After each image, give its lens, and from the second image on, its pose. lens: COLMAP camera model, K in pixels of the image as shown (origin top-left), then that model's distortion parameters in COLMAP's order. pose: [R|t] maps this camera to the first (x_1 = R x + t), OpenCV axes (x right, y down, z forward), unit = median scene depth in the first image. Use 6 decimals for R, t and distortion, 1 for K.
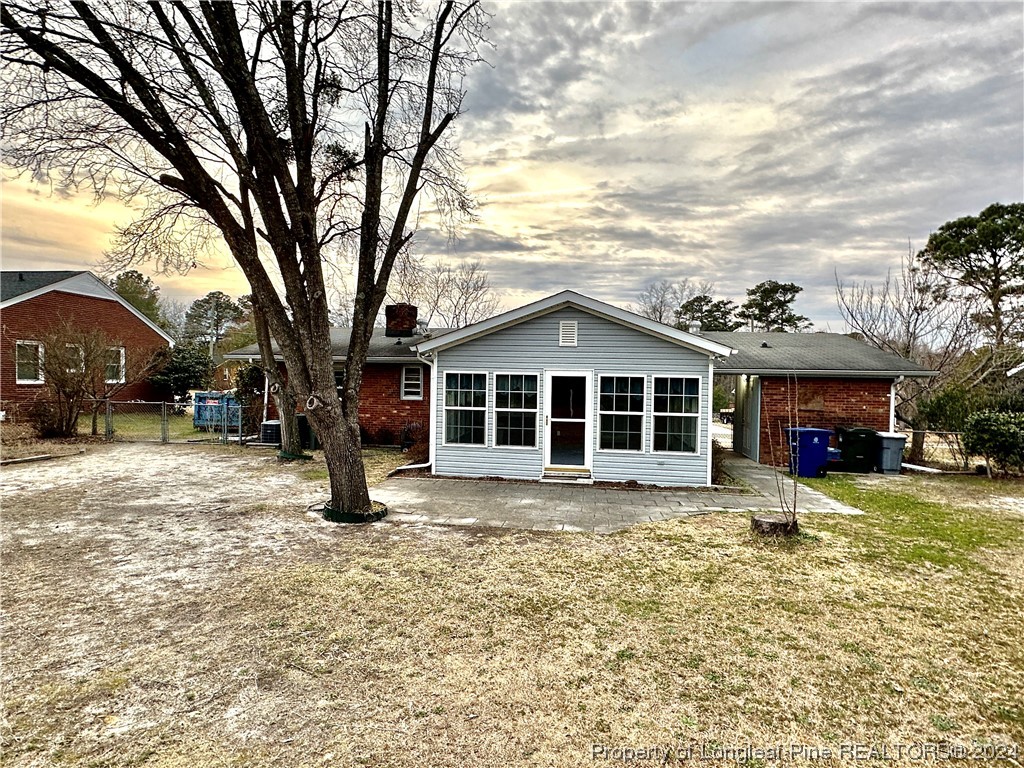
lens RADIAL K [[544.4, 0, 514.7], [0, 544.4, 384.2], [0, 0, 1]] dist [-0.004500, -0.000225]
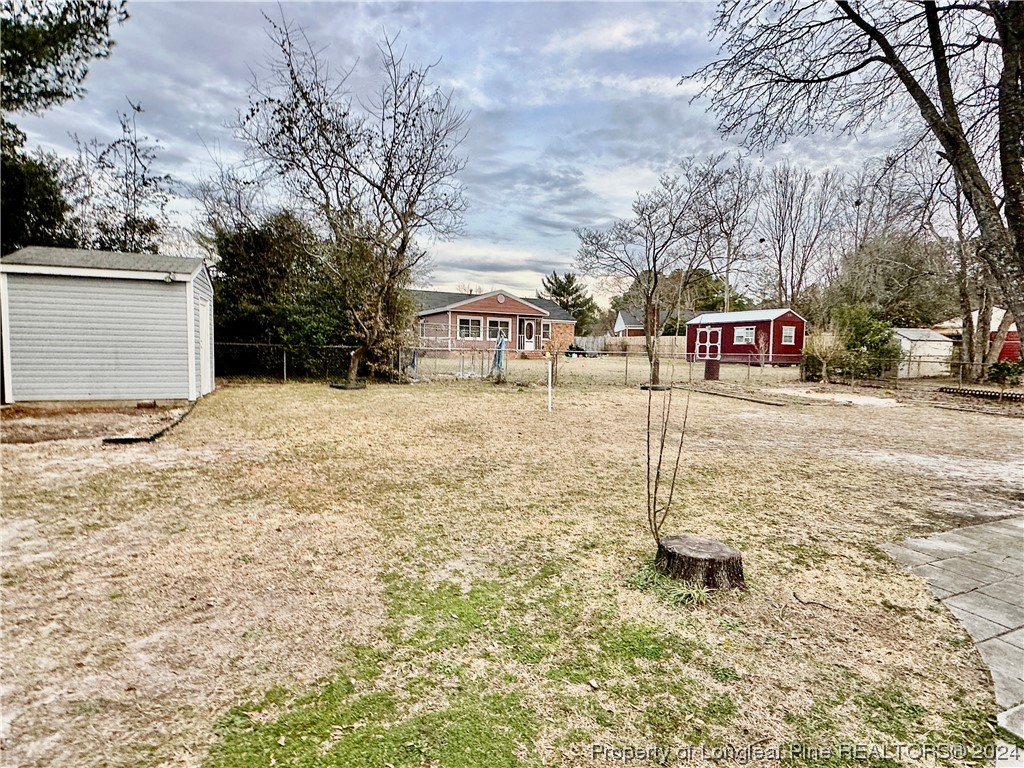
lens RADIAL K [[544.4, 0, 511.7], [0, 544.4, 387.1], [0, 0, 1]] dist [-0.004500, -0.000225]
pose [[-0.850241, -0.000009, -0.526394, 1.045743], [-0.030600, 0.998310, 0.049408, 0.078315], [0.525504, 0.058117, -0.848804, 1.546868]]
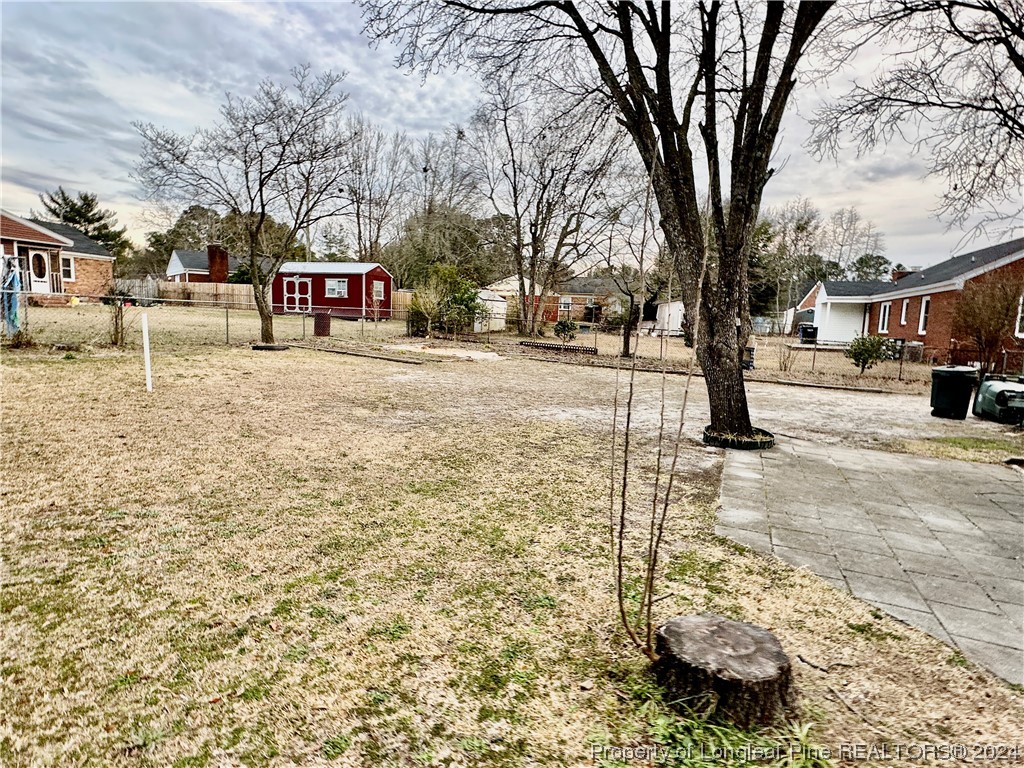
lens RADIAL K [[544.4, 0, 511.3], [0, 544.4, 388.4], [0, 0, 1]] dist [-0.004500, -0.000225]
pose [[-0.249001, 0.095180, -0.963815, 0.917020], [-0.042175, 0.993150, 0.108973, 0.076725], [0.967585, 0.067783, -0.243281, 1.085082]]
